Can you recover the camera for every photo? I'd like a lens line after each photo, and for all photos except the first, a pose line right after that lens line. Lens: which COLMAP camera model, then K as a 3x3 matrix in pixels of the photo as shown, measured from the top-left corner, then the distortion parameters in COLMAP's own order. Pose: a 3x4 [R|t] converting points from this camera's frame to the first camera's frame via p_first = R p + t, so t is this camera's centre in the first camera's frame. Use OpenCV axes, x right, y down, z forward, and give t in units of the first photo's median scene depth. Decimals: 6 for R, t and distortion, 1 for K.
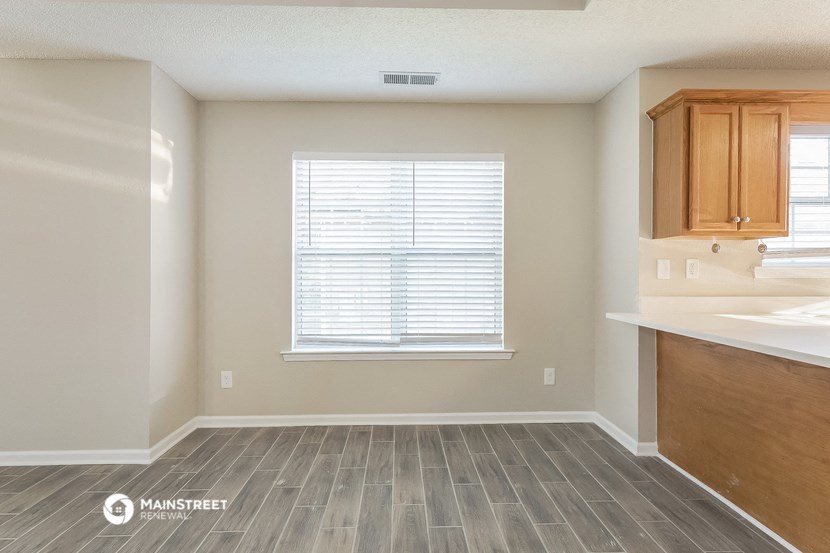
lens RADIAL K [[439.5, 0, 415.0], [0, 439.5, 276.5], [0, 0, 1]] dist [0.004389, -0.000092]
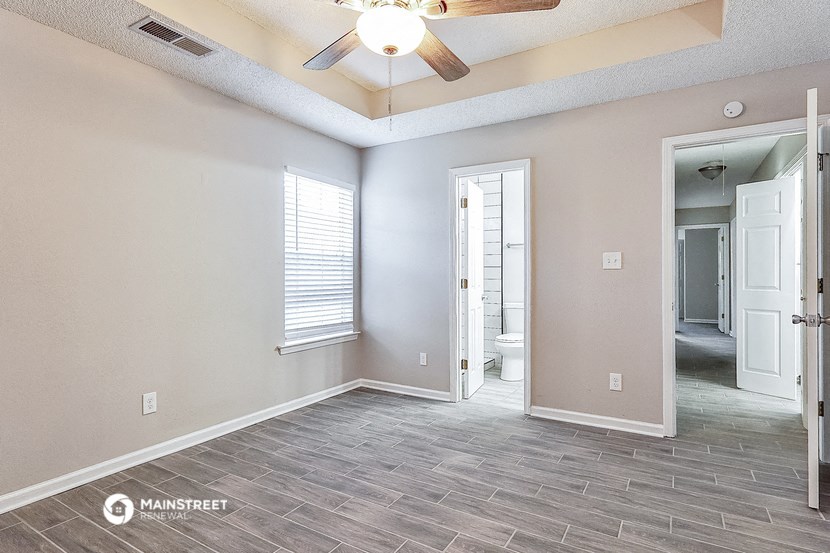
lens RADIAL K [[439.5, 0, 415.0], [0, 439.5, 276.5], [0, 0, 1]] dist [0.004389, -0.000092]
pose [[0.544532, -0.000848, 0.838739, -0.843085], [0.011869, 0.999907, -0.006695, 0.005101], [-0.838656, 0.013600, 0.544492, 0.115182]]
